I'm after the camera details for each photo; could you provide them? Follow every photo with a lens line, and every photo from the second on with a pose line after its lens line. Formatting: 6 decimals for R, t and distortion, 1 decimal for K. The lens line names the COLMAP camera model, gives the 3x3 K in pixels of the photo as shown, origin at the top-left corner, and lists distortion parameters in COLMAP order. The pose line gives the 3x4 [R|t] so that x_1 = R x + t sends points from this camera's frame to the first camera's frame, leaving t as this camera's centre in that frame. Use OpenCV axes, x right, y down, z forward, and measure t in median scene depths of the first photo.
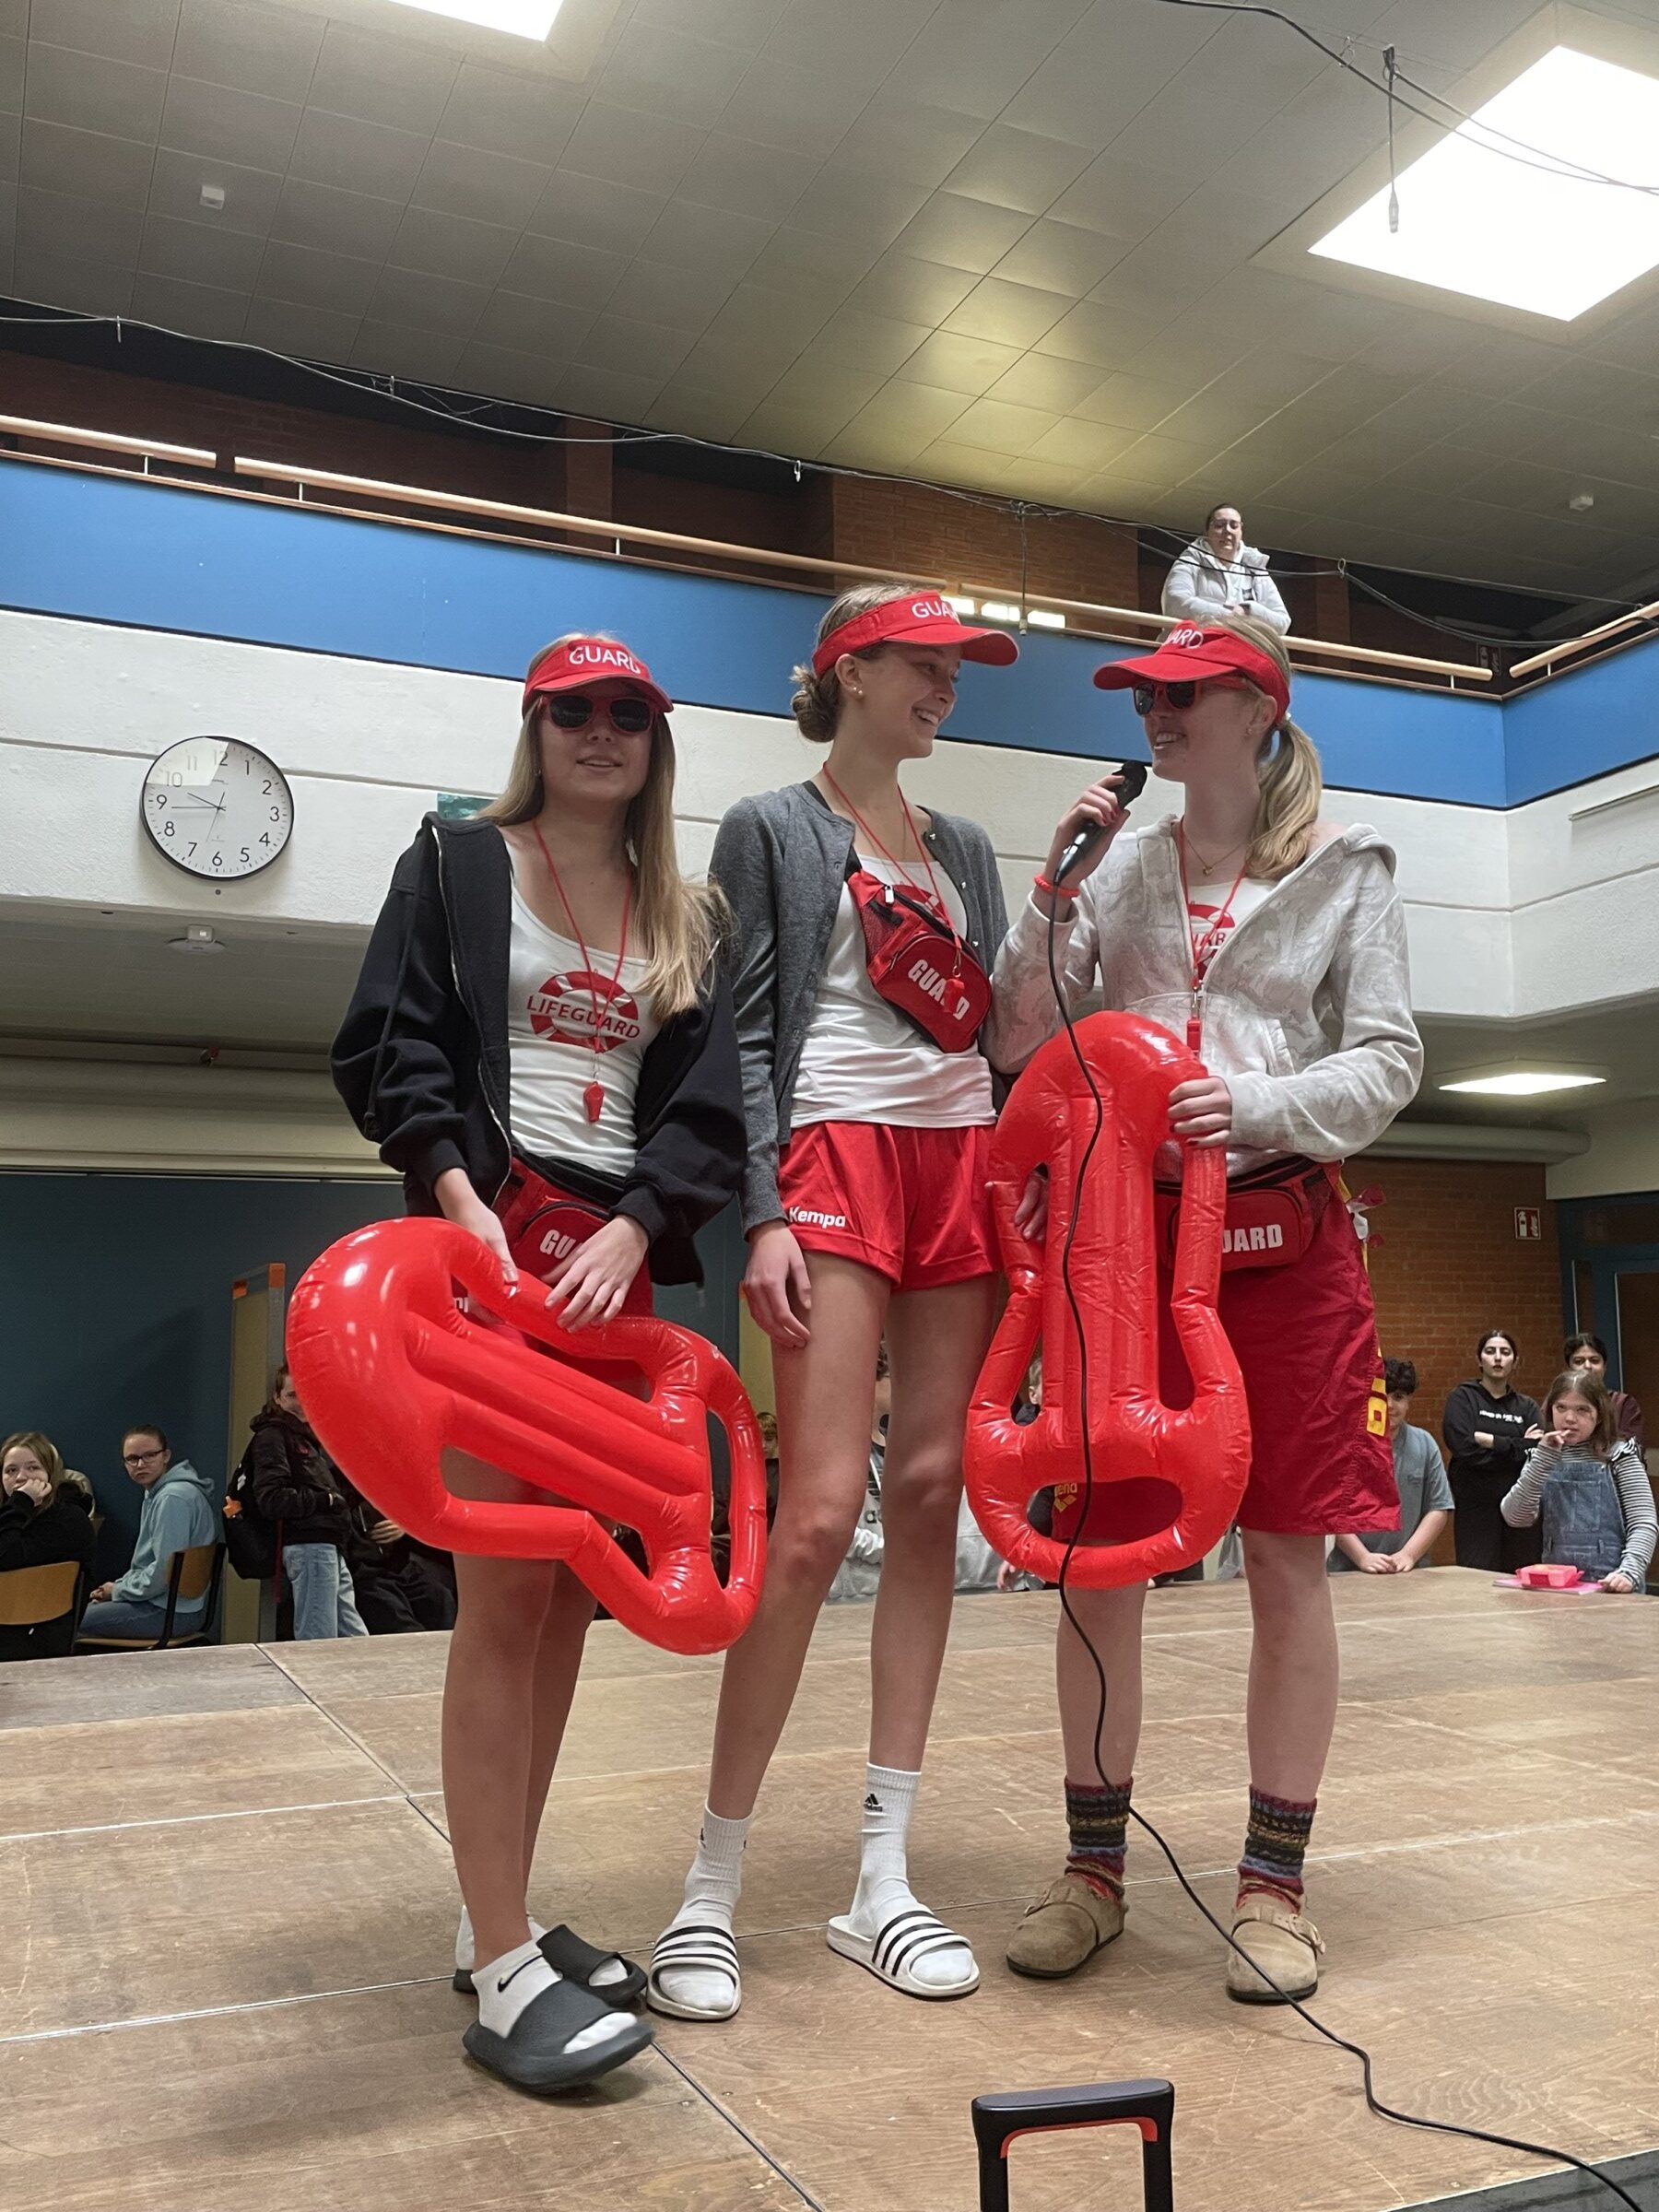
lens RADIAL K [[1964.5, 0, 847.8], [0, 1964.5, 1120.9], [0, 0, 1]] dist [0.085466, -0.102813]
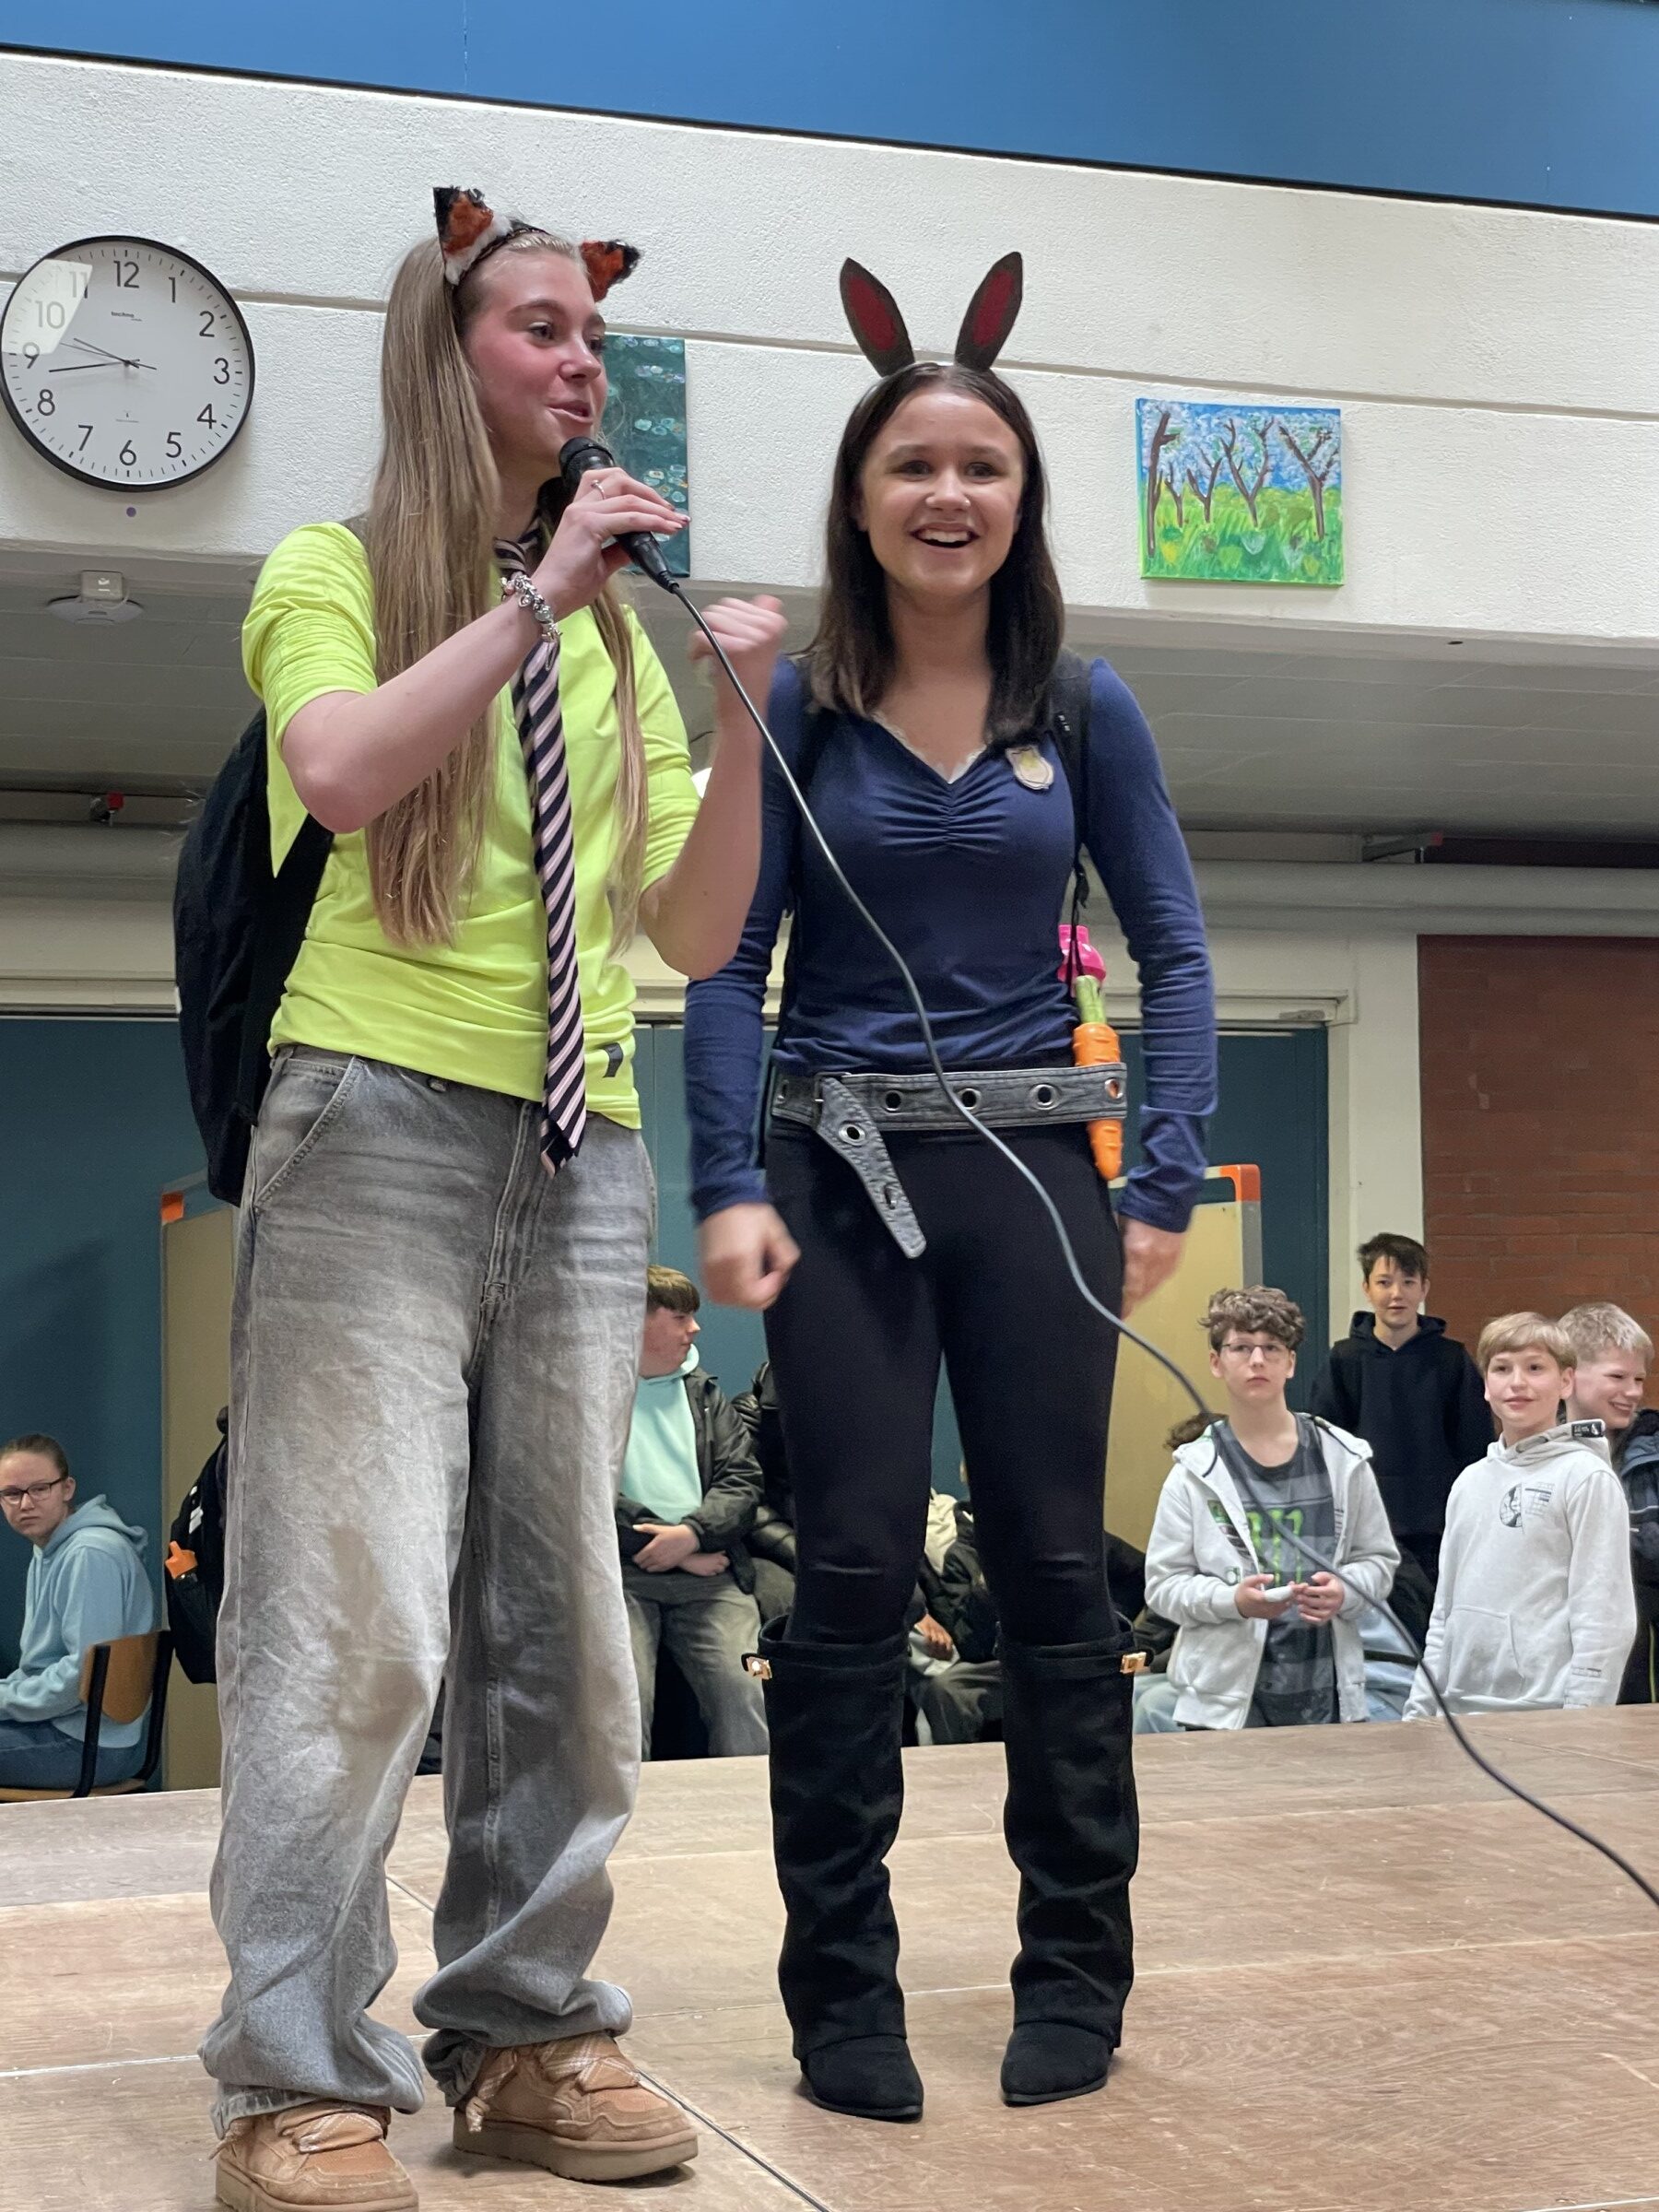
lens RADIAL K [[3445.4, 0, 878.2], [0, 3445.4, 1165.0], [0, 0, 1]] dist [0.078467, 0.000000]
pose [[0.996700, -0.014387, -0.079884, -0.023466], [0.019893, 0.997448, 0.068568, 0.008778], [0.078693, -0.069931, 0.994443, 0.002201]]
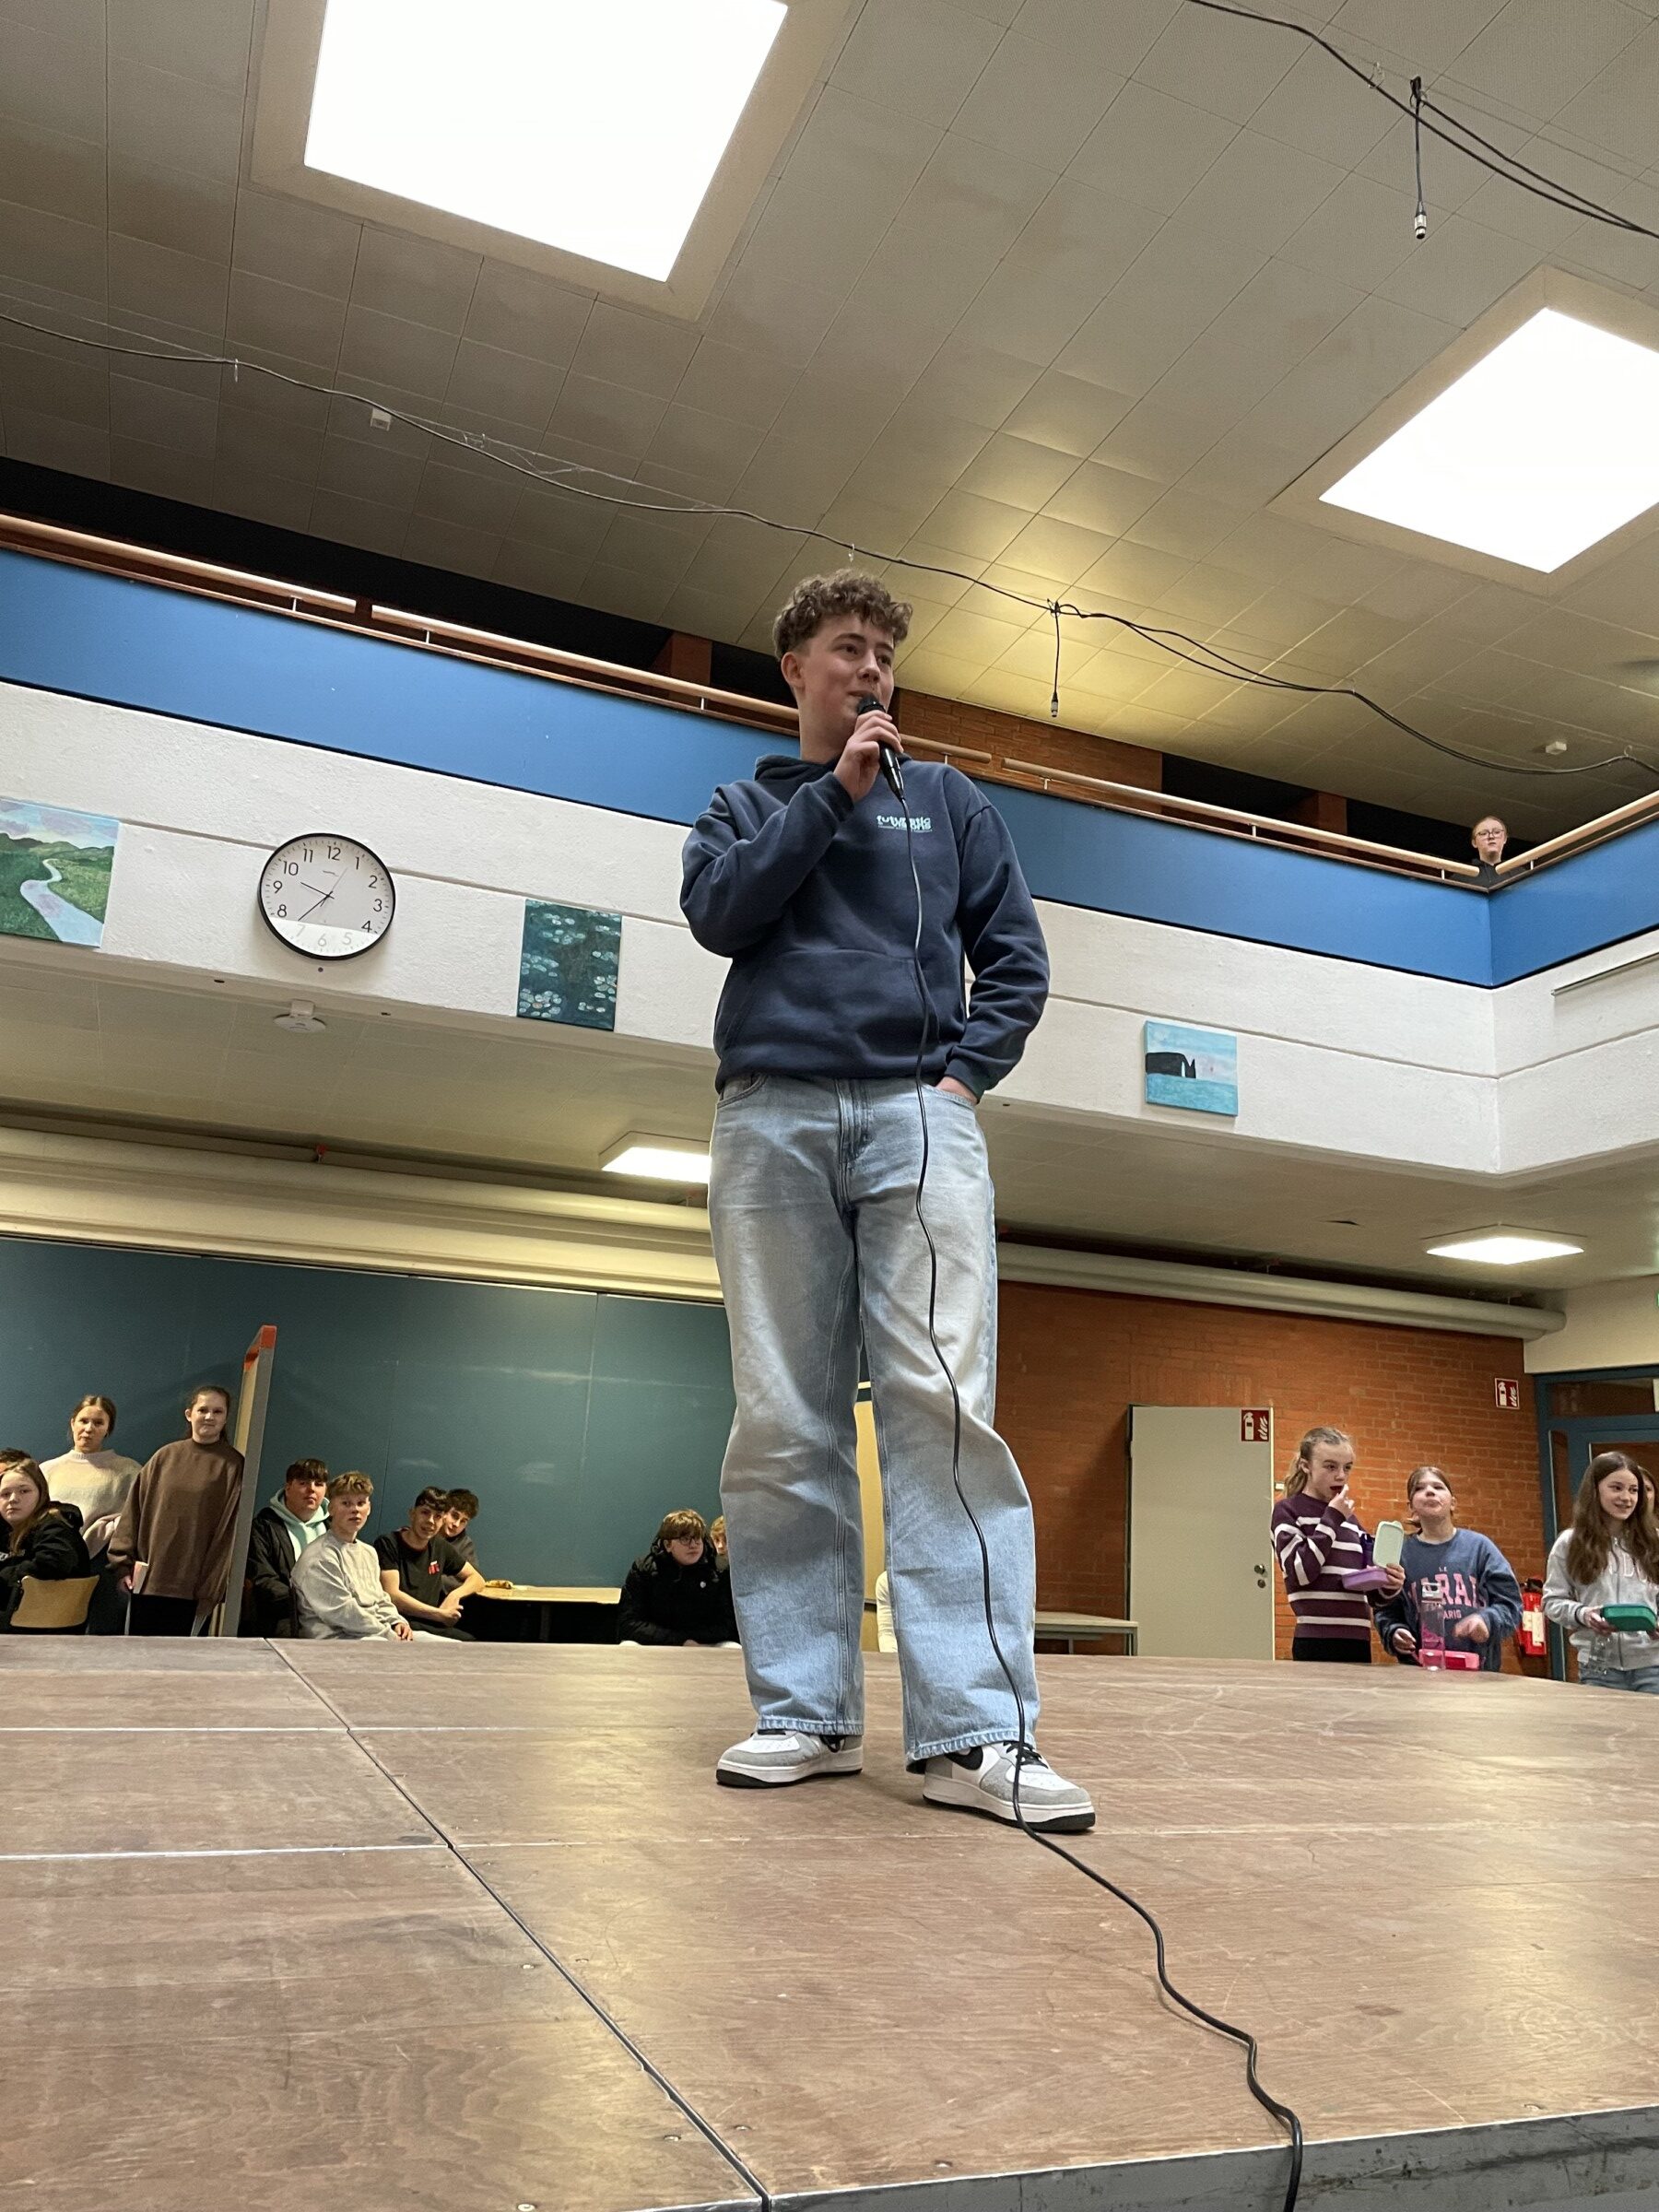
lens RADIAL K [[1667.1, 0, 838.3], [0, 1667.1, 1116.4], [0, 0, 1]] dist [0.091595, -0.118471]
pose [[0.997977, 0.046870, -0.042951, 0.015708], [-0.051959, 0.990635, -0.126264, 0.068869], [0.036630, 0.128241, 0.991066, 0.086343]]
